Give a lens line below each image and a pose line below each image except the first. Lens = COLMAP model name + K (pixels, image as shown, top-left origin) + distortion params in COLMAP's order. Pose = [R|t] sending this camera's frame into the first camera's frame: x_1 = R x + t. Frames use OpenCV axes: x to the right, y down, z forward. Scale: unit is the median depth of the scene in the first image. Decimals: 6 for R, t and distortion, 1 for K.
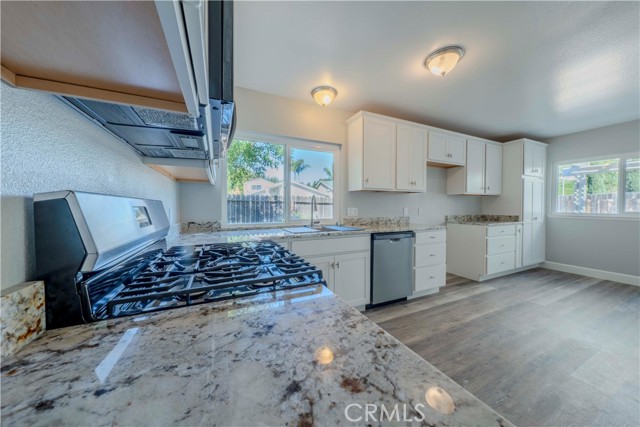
lens RADIAL K [[214.1, 0, 321.0], [0, 214.1, 211.0], [0, 0, 1]] dist [0.002813, -0.000261]
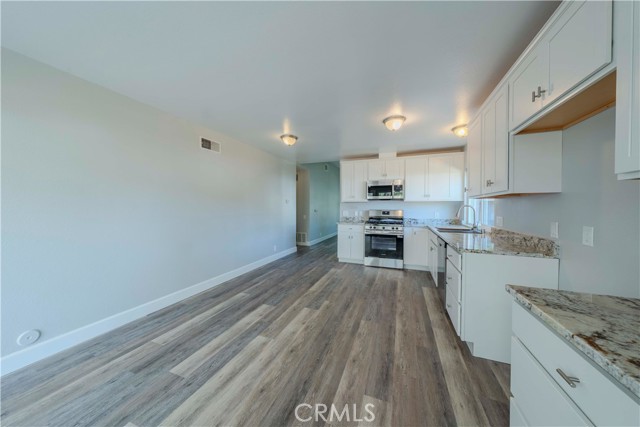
lens RADIAL K [[214.1, 0, 319.0], [0, 214.1, 209.8], [0, 0, 1]] dist [0.002813, -0.000261]
pose [[-0.731339, 0.005187, -0.681994, 1.481020], [-0.018163, 0.999468, 0.027078, -0.063408], [0.681772, 0.032190, -0.730856, 1.294948]]
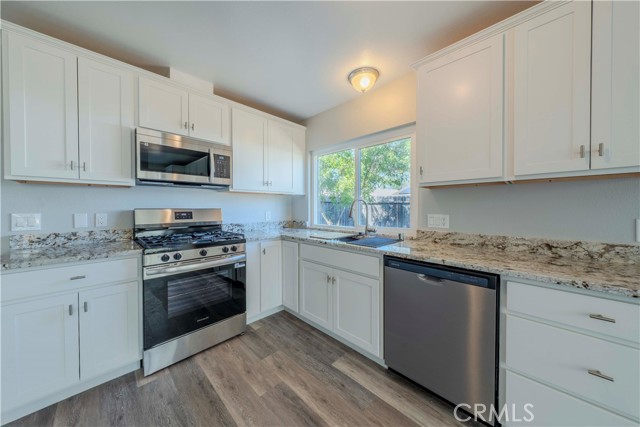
lens RADIAL K [[214.1, 0, 316.5], [0, 214.1, 209.7], [0, 0, 1]] dist [0.002813, -0.000261]
pose [[0.319566, 0.007528, -0.947534, 0.709569], [-0.017722, 0.999841, 0.001967, -0.027689], [0.947398, 0.016163, 0.319648, 0.533610]]
